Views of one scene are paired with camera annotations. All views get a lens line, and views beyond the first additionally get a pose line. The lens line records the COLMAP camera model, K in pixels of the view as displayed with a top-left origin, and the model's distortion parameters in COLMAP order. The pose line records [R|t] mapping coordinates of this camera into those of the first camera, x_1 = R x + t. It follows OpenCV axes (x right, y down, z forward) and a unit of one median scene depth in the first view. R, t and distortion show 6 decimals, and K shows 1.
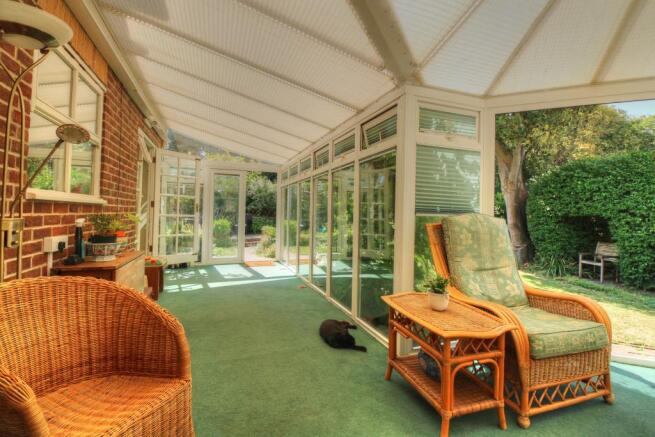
lens RADIAL K [[303.1, 0, 324.9], [0, 303.1, 211.7], [0, 0, 1]] dist [-0.015256, -0.001534]
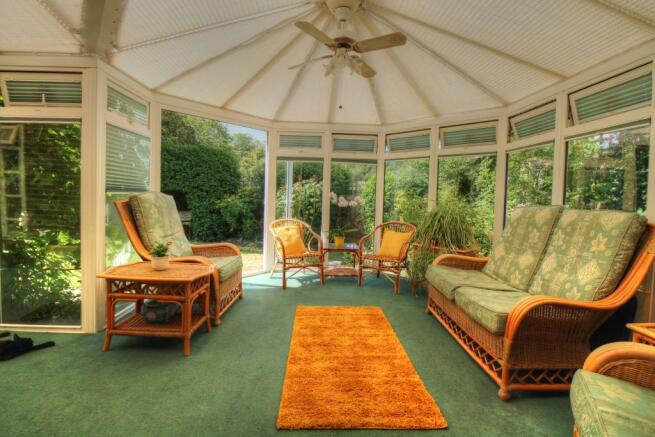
lens RADIAL K [[303.1, 0, 326.1], [0, 303.1, 220.6], [0, 0, 1]] dist [-0.015256, -0.001534]
pose [[0.306343, -0.085687, 0.948057, -0.446054], [-0.029742, 0.994593, 0.099503, -0.019513], [-0.951457, -0.058680, 0.302138, -0.018327]]
